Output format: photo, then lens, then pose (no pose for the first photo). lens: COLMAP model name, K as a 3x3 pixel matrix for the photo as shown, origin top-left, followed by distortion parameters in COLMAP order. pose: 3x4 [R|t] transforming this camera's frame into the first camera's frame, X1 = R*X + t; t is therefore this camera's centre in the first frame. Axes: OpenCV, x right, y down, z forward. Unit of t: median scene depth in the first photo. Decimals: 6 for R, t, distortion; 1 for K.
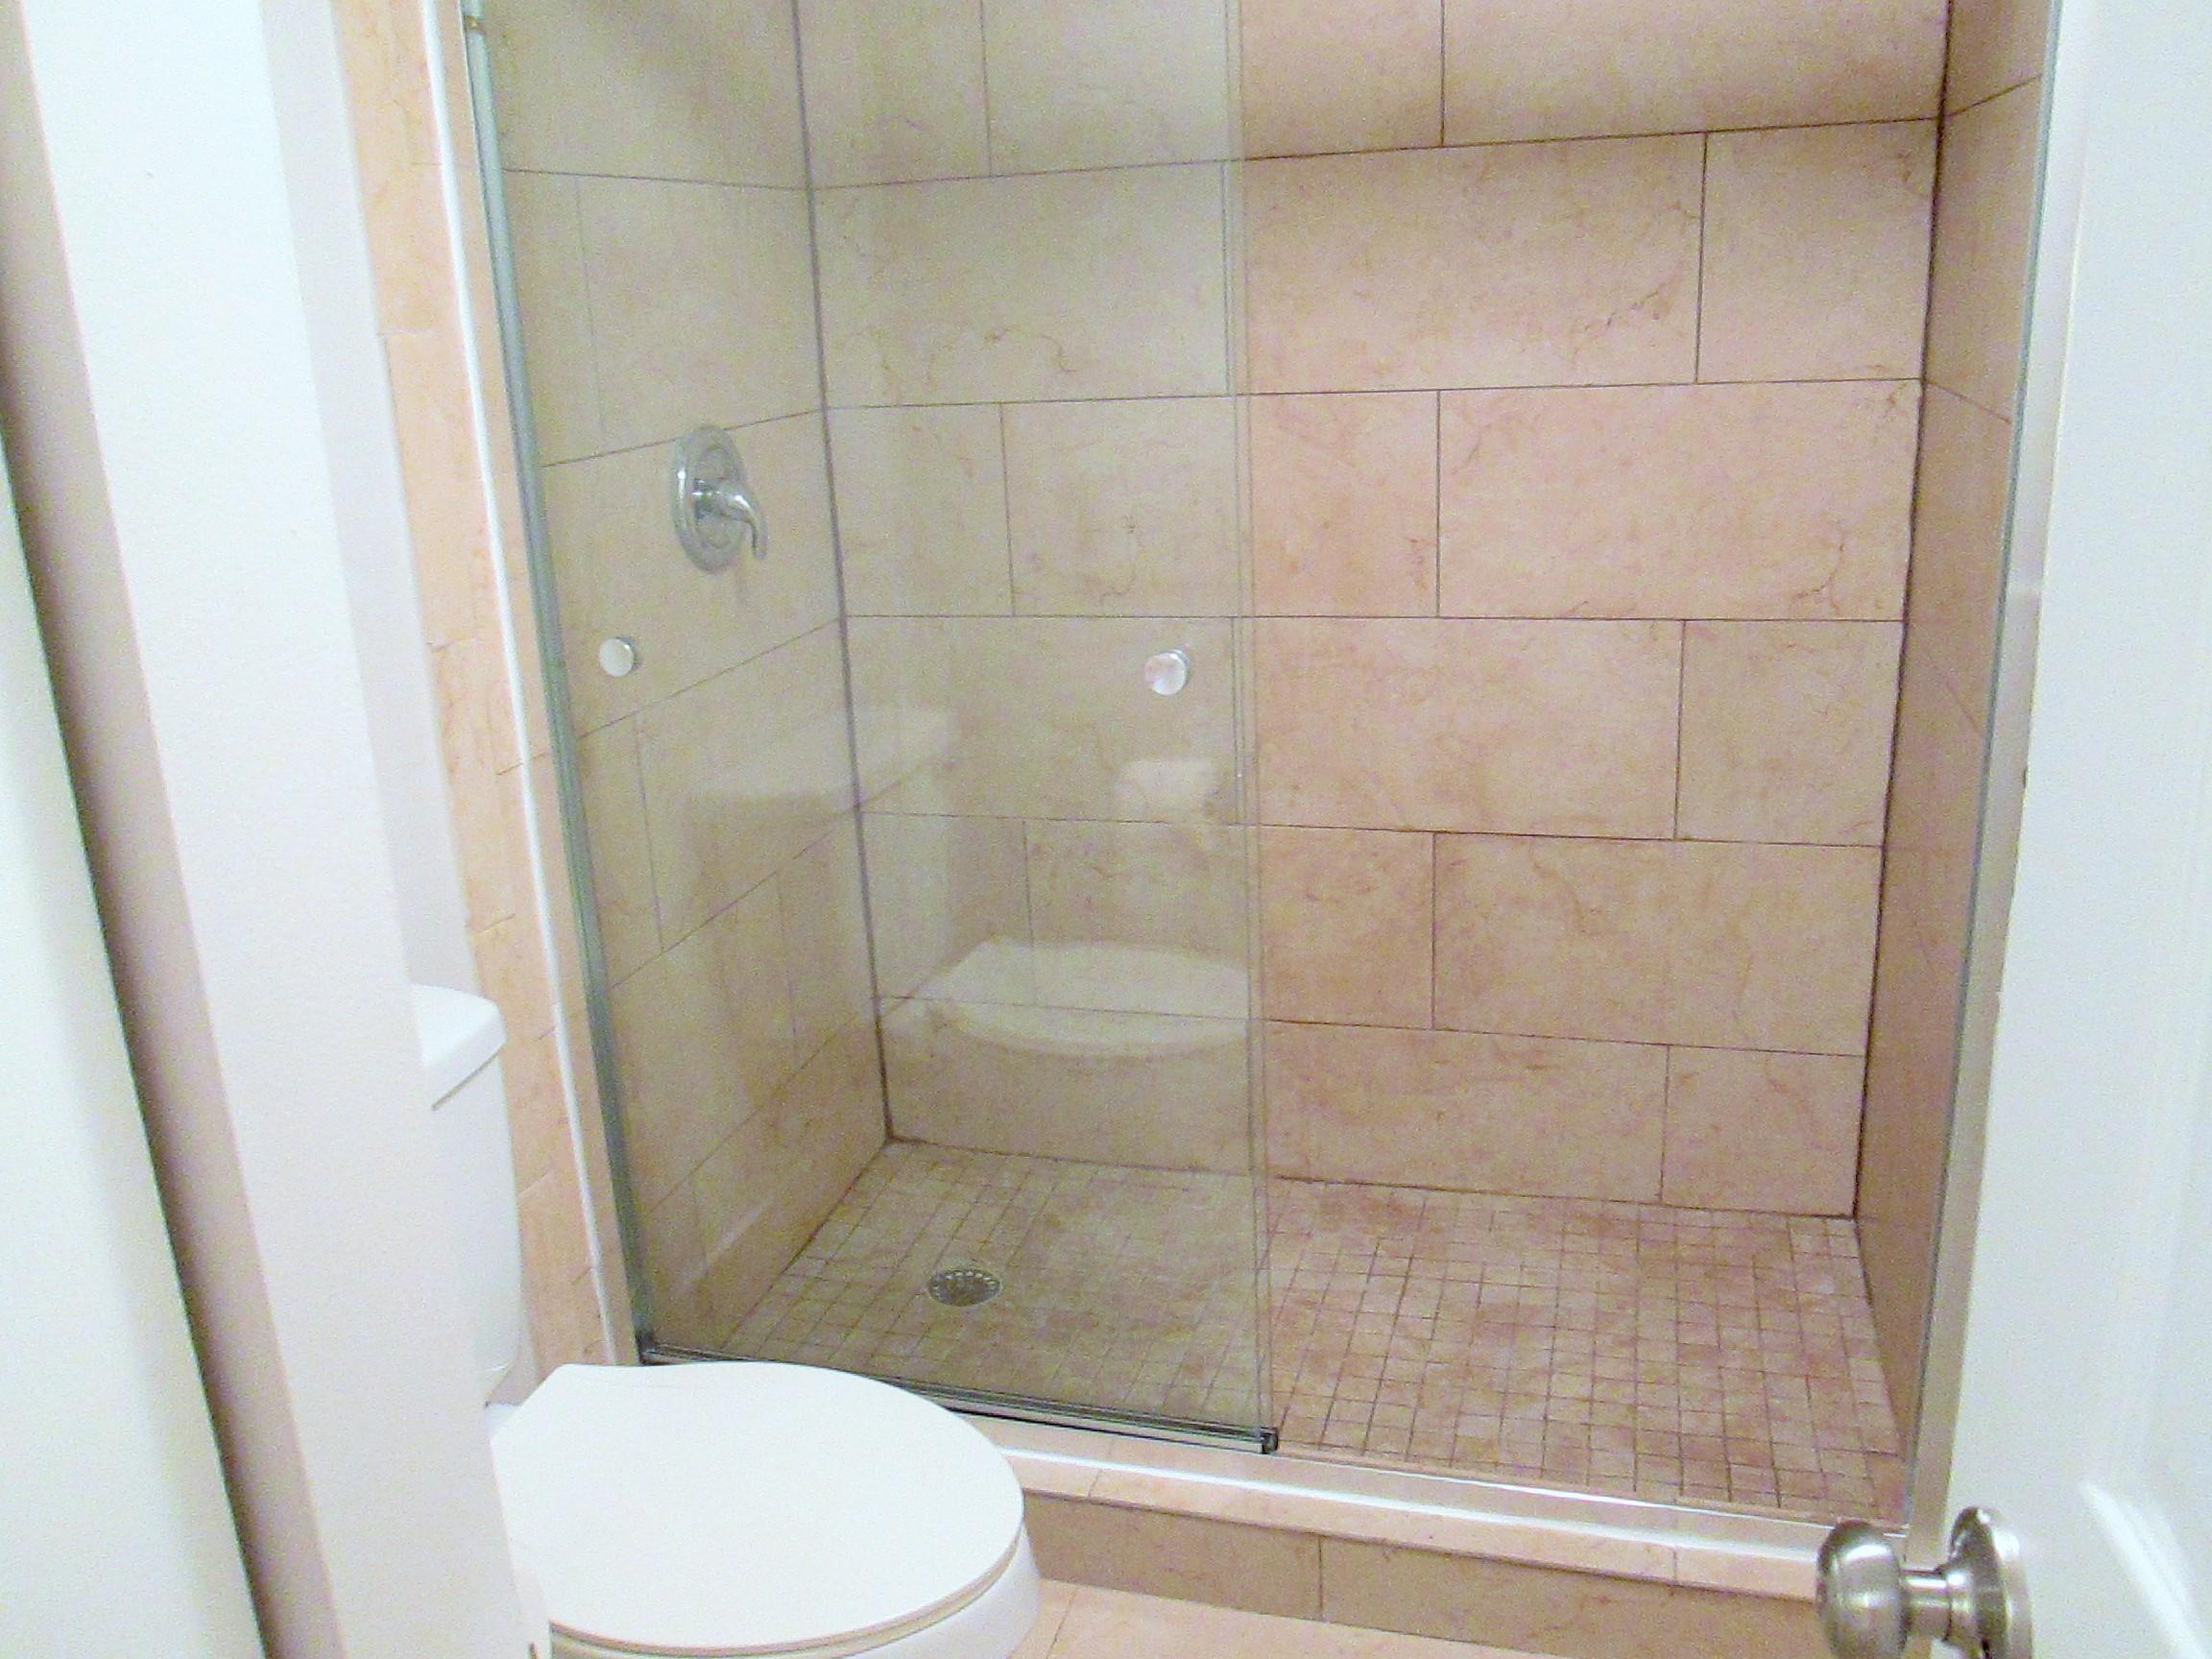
lens RADIAL K [[1813.0, 0, 1111.9], [0, 1813.0, 826.1], [0, 0, 1]] dist [-0.068372, 0.038883]
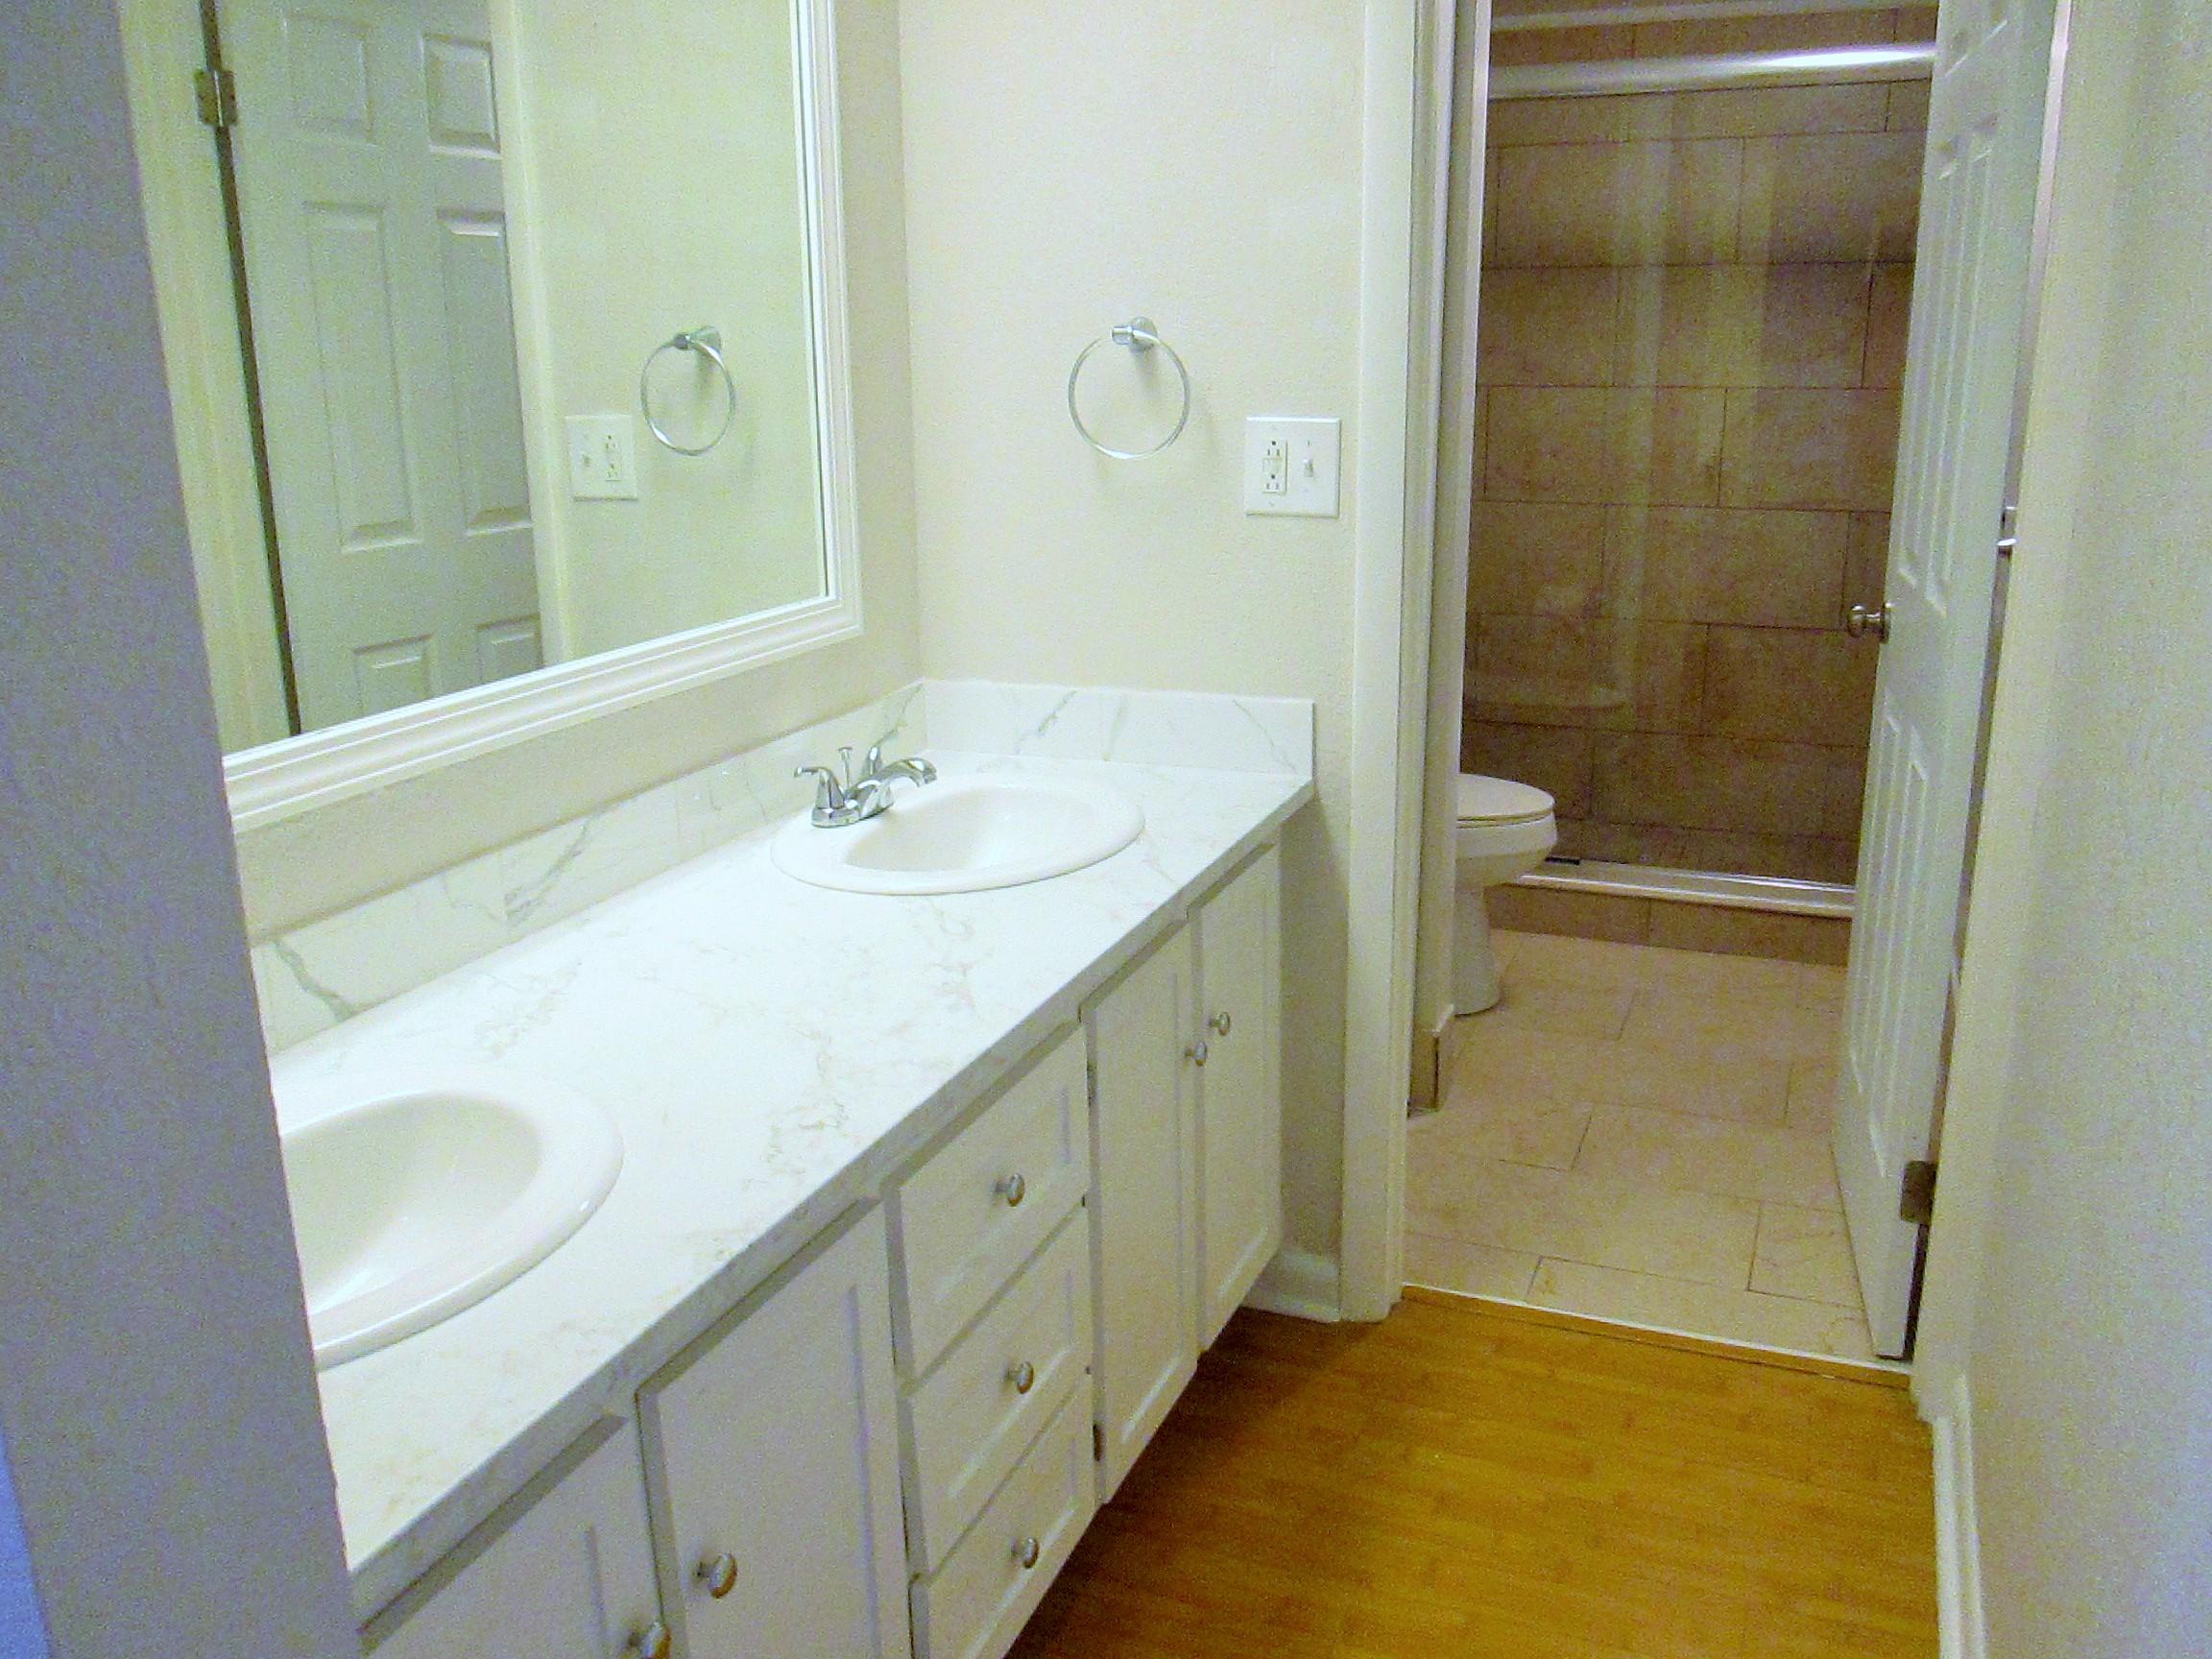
lens RADIAL K [[1813.0, 0, 1111.9], [0, 1813.0, 826.1], [0, 0, 1]] dist [-0.068372, 0.038883]
pose [[0.993372, 0.066047, -0.094075, -0.253489], [-0.066616, 0.997774, -0.002915, 0.266966], [0.093673, 0.009162, 0.995561, -0.937375]]
